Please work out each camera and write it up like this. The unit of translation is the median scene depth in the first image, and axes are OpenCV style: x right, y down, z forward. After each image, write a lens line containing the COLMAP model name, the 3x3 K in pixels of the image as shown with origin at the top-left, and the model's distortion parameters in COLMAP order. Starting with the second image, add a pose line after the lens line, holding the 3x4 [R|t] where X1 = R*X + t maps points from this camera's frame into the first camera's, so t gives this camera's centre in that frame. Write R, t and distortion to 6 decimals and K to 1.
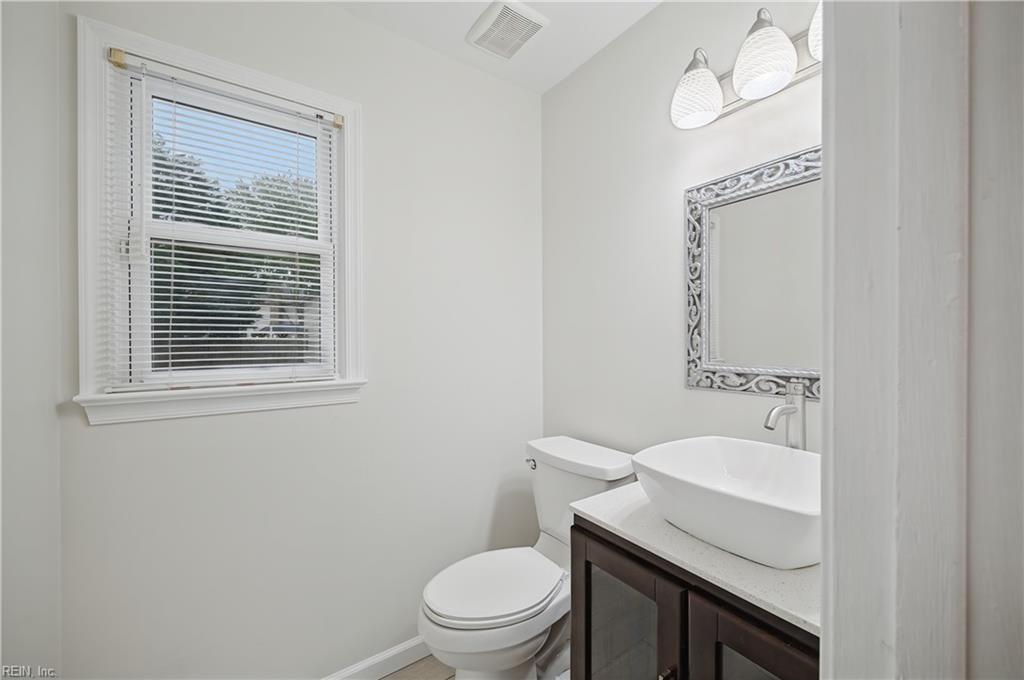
lens RADIAL K [[407.0, 0, 514.7], [0, 407.0, 339.8], [0, 0, 1]] dist [-0.001503, 0.000599]
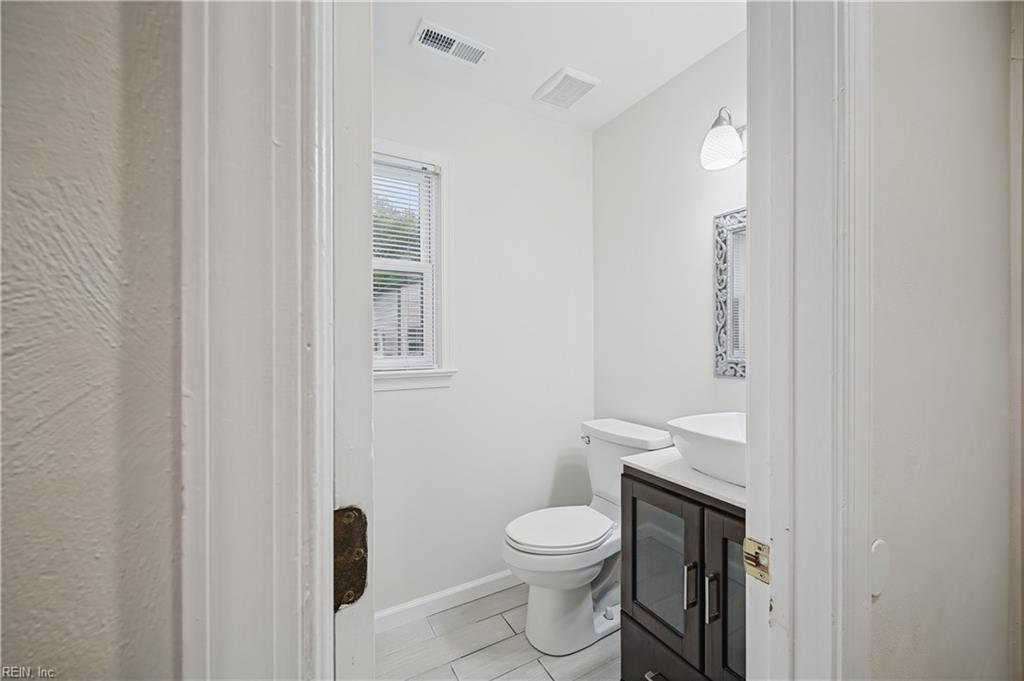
lens RADIAL K [[407.0, 0, 514.7], [0, 407.0, 340.3], [0, 0, 1]] dist [-0.001503, 0.000599]
pose [[0.994856, -0.000500, -0.101294, -0.060044], [0.000314, 0.999998, -0.001855, 0.009861], [0.101295, 0.001813, 0.994855, -0.300137]]
